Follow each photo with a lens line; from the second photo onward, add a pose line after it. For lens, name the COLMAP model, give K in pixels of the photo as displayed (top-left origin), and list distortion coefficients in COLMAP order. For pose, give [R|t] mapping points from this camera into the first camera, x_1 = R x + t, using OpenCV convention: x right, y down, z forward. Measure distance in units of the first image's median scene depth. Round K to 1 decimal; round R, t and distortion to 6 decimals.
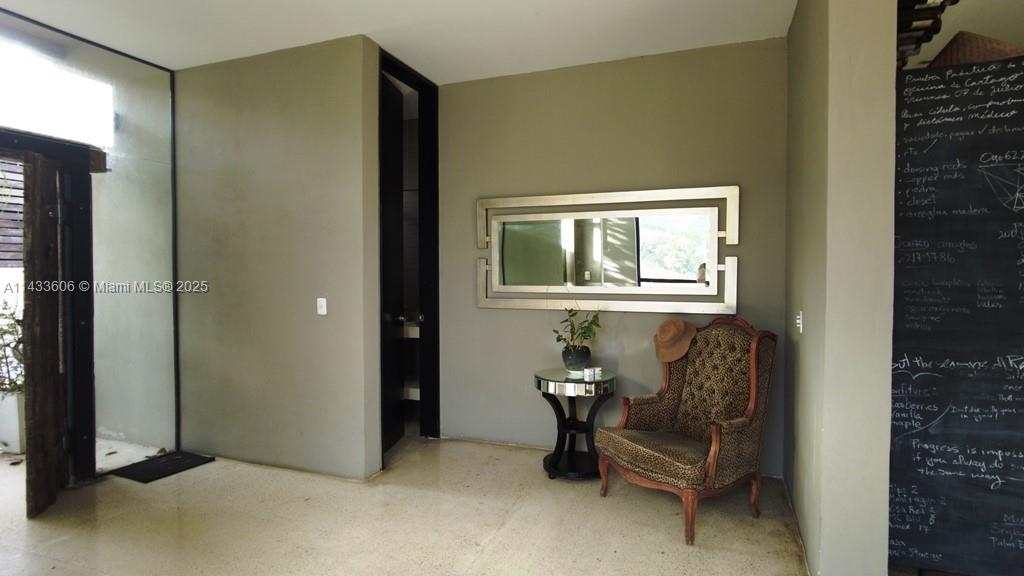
lens RADIAL K [[546.0, 0, 509.8], [0, 546.0, 285.3], [0, 0, 1]] dist [0.002658, -0.008883]
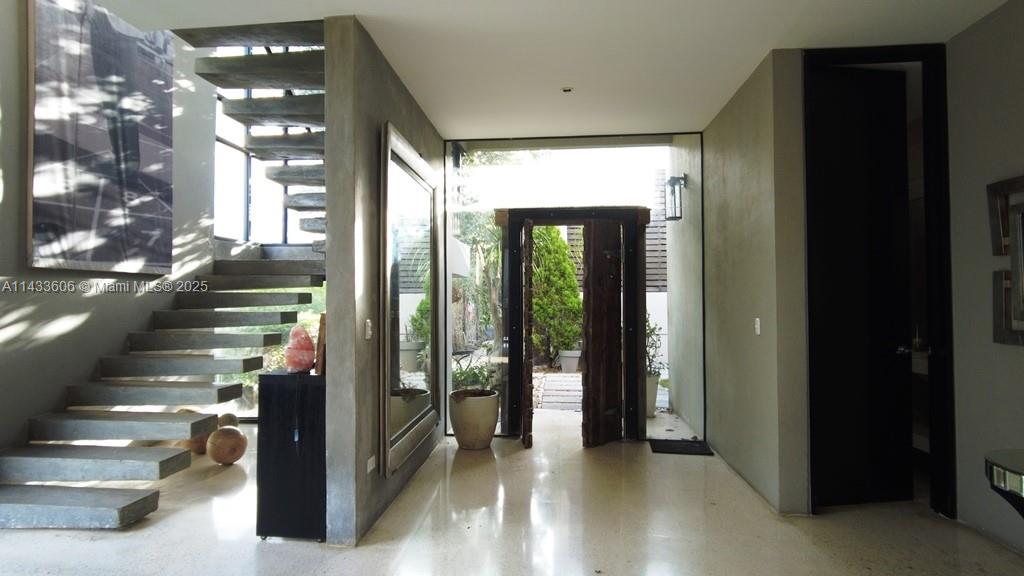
lens RADIAL K [[546.0, 0, 509.8], [0, 546.0, 285.3], [0, 0, 1]] dist [0.002658, -0.008883]
pose [[0.278525, -0.021460, -0.960189, 0.457035], [-0.022073, 0.999343, -0.028738, 0.001923], [0.960175, 0.029199, 0.277868, 0.248915]]
